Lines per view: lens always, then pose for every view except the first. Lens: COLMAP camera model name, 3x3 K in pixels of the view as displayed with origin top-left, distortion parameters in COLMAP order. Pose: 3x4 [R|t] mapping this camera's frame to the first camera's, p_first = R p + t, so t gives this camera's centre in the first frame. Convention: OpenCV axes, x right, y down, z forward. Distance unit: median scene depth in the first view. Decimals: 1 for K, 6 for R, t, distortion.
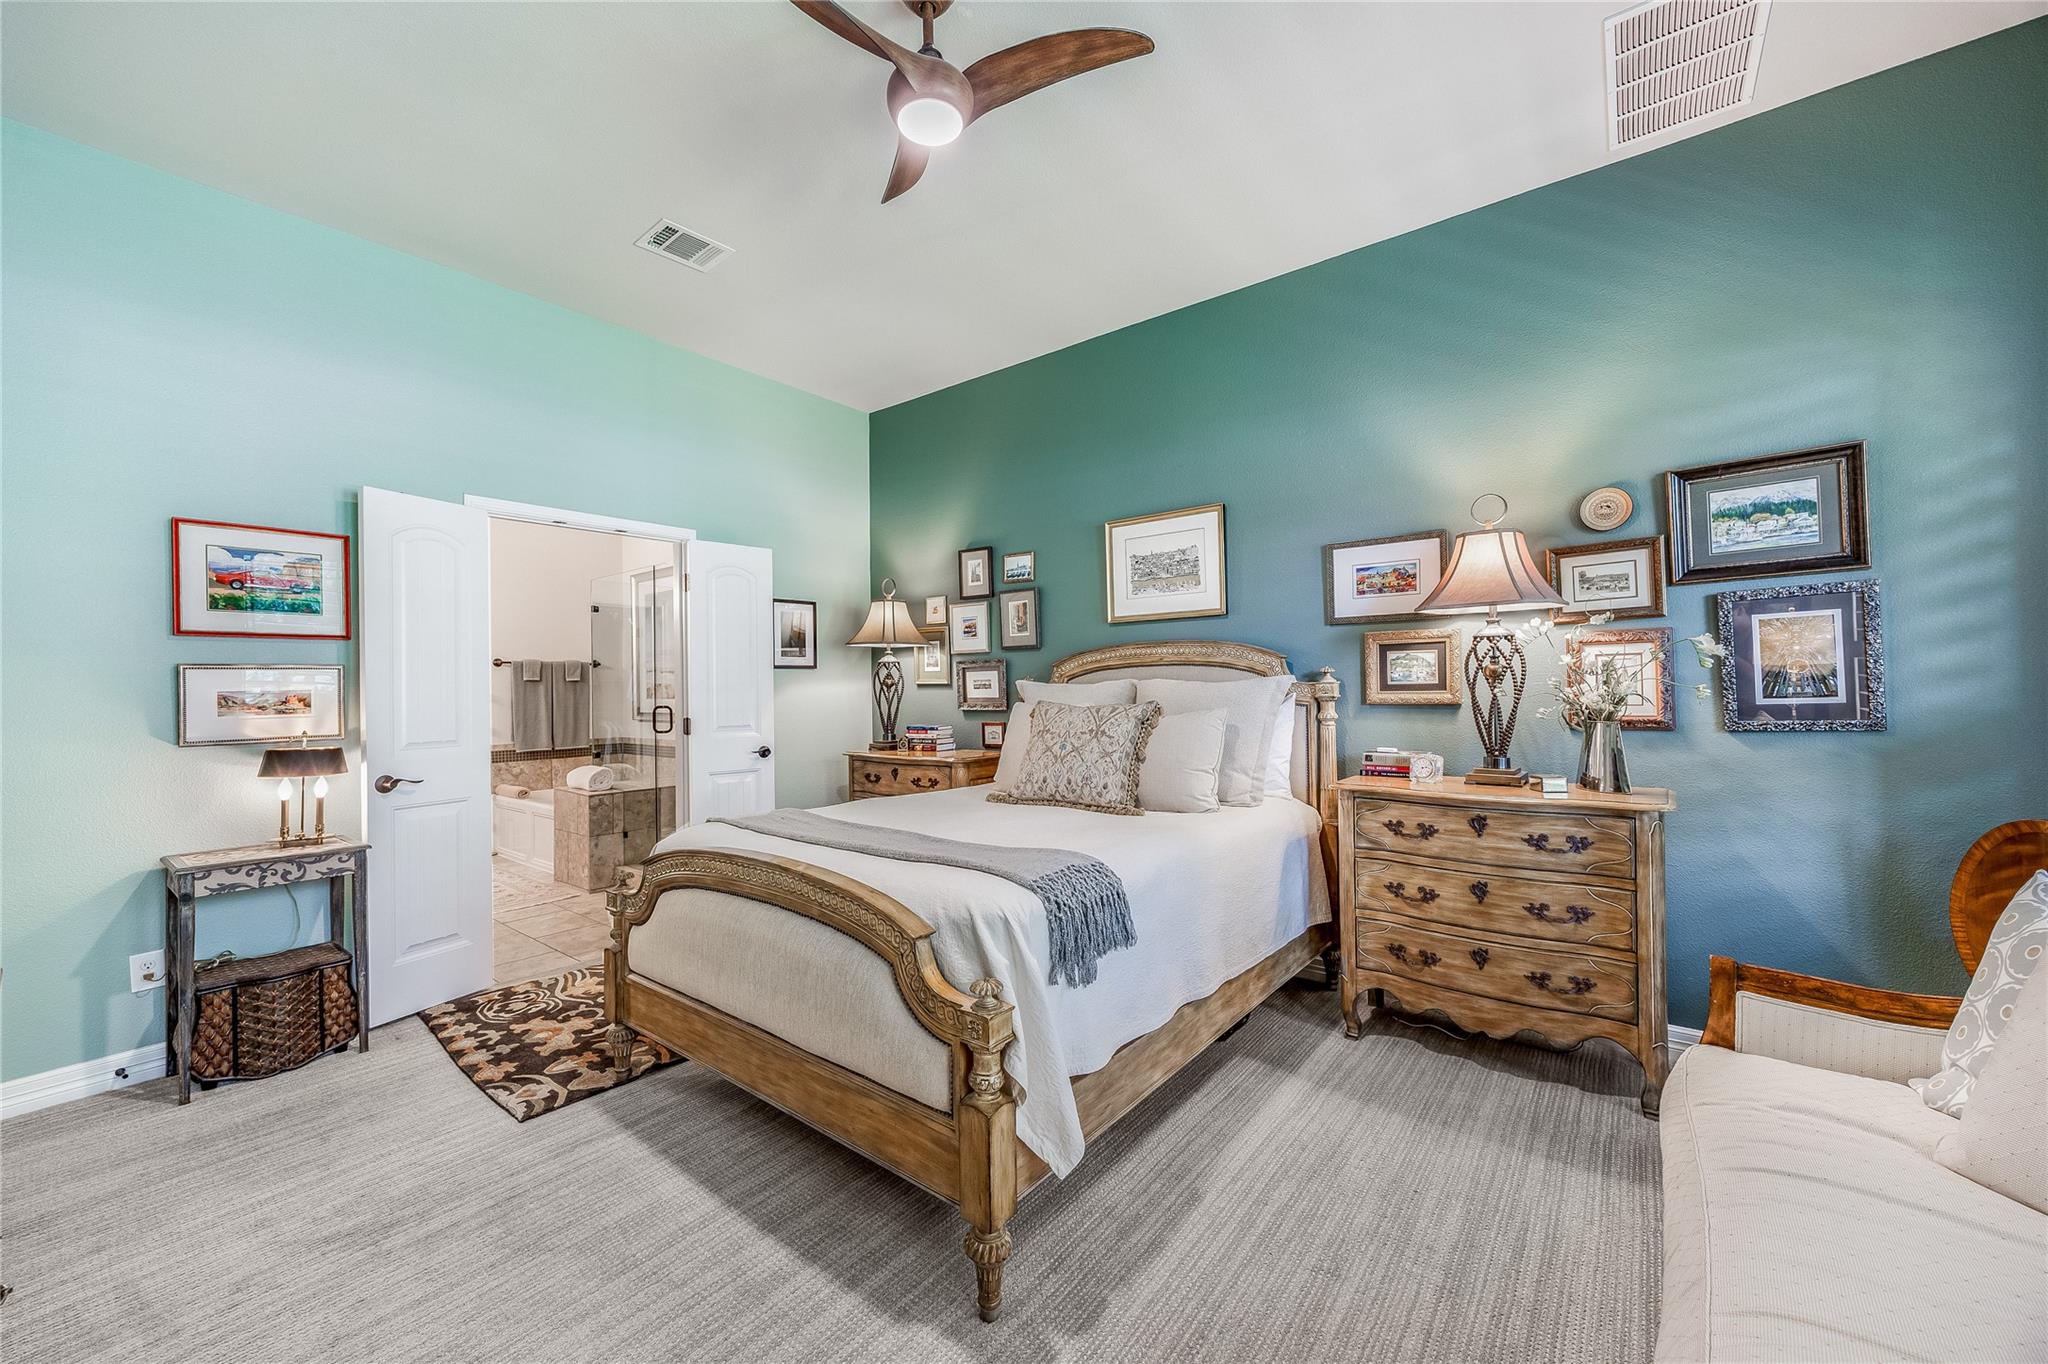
lens RADIAL K [[780.2, 0, 1019.0], [0, 780.2, 685.9], [0, 0, 1]] dist [-0.002004, -0.000222]
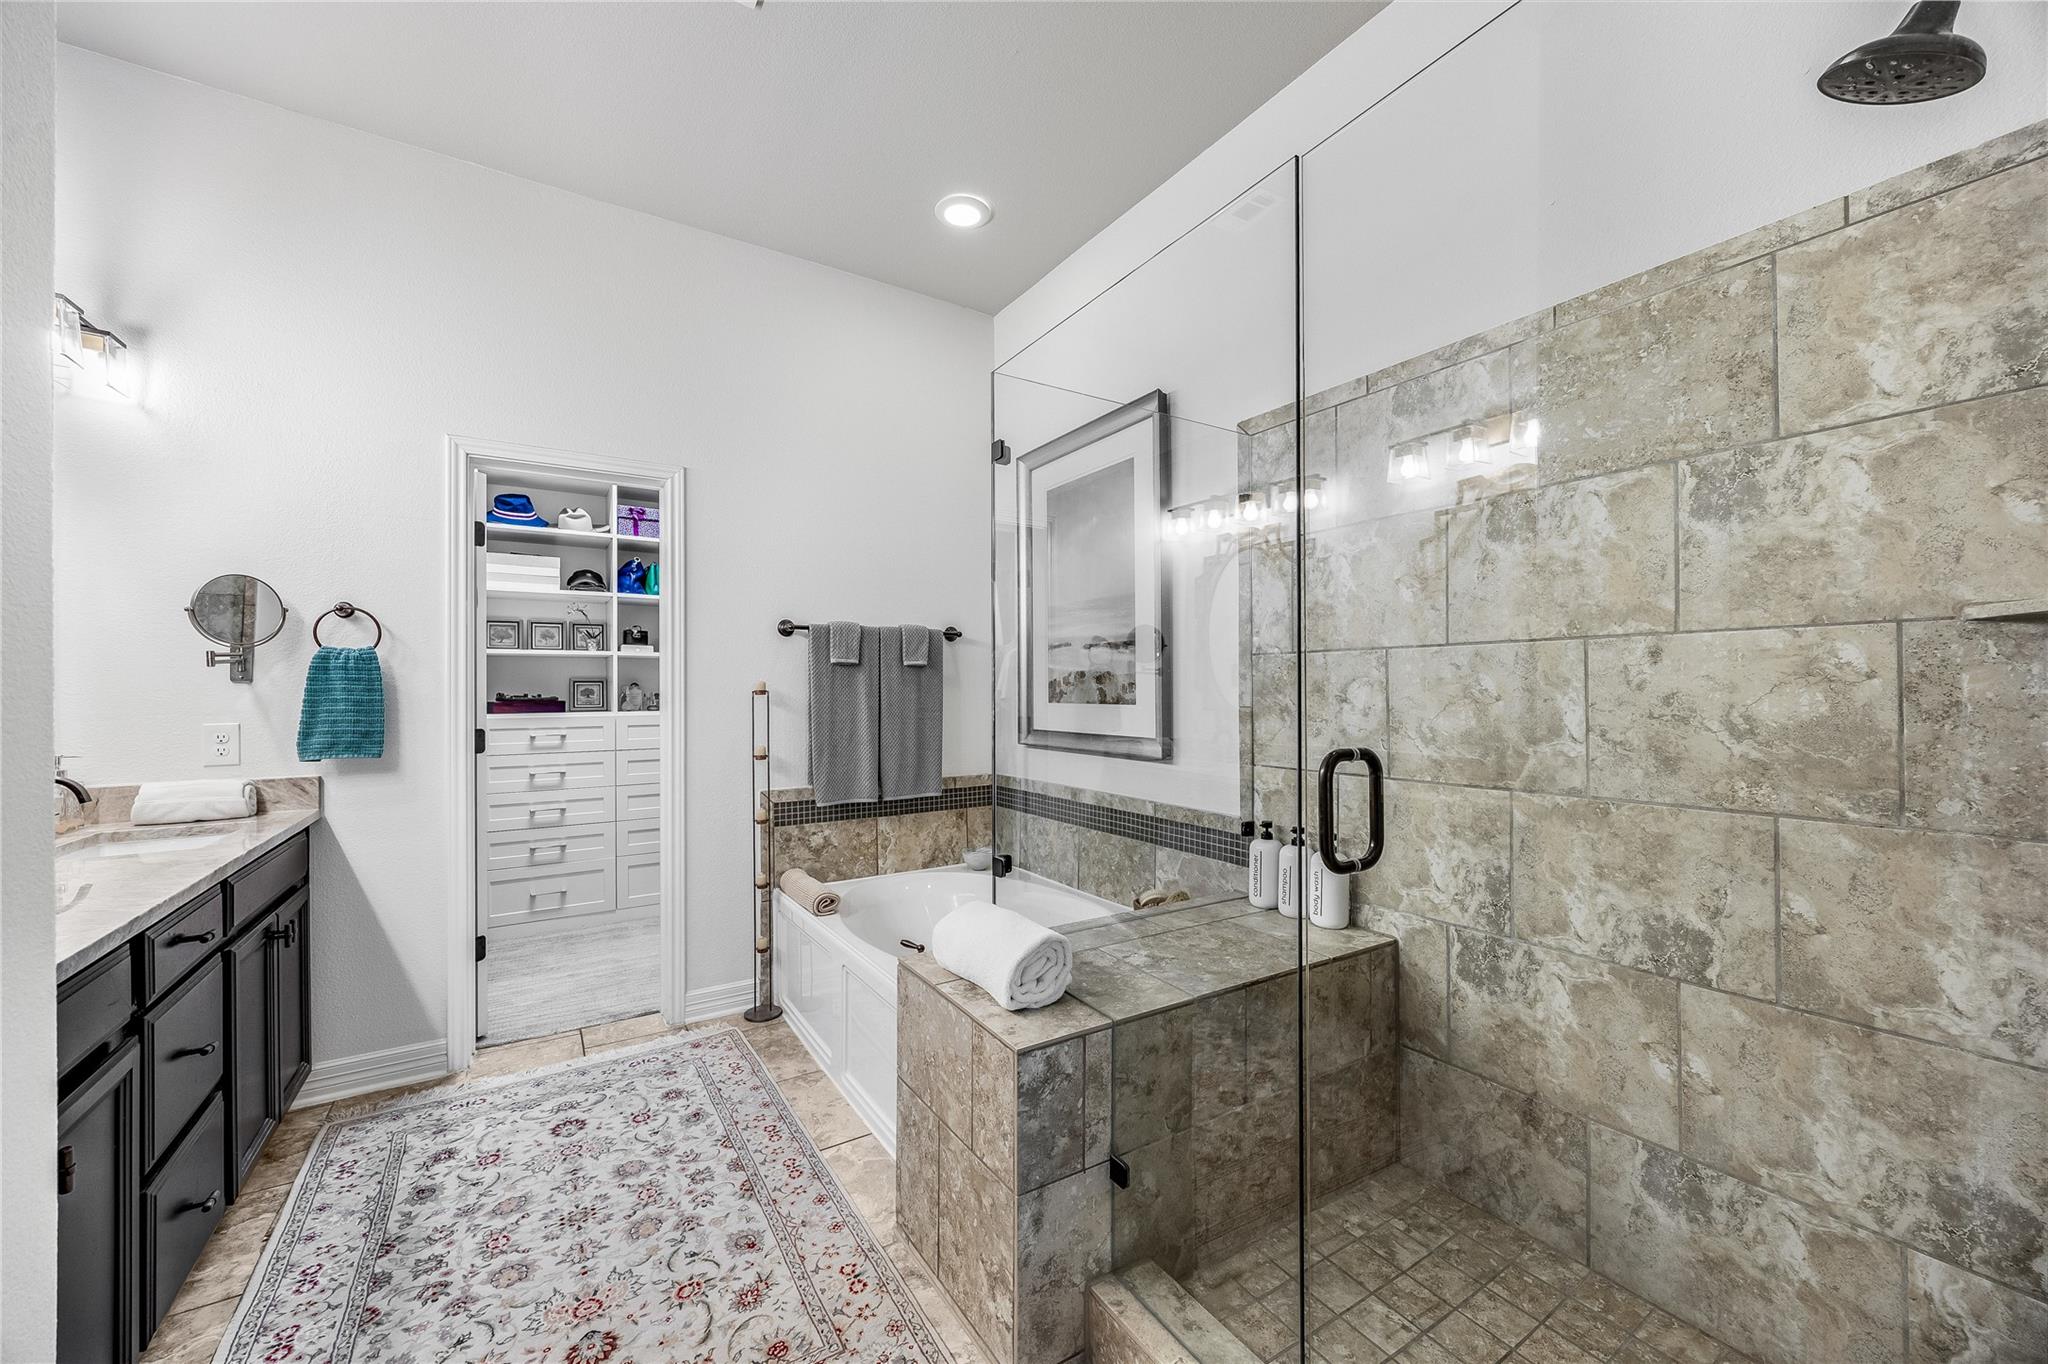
lens RADIAL K [[780.2, 0, 1019.0], [0, 780.2, 685.9], [0, 0, 1]] dist [-0.002004, -0.000222]
pose [[0.943299, 0.006918, -0.331872, -0.351013], [-0.006371, 0.999976, 0.002737, 0.005327], [0.331883, -0.000467, 0.943321, 0.561511]]
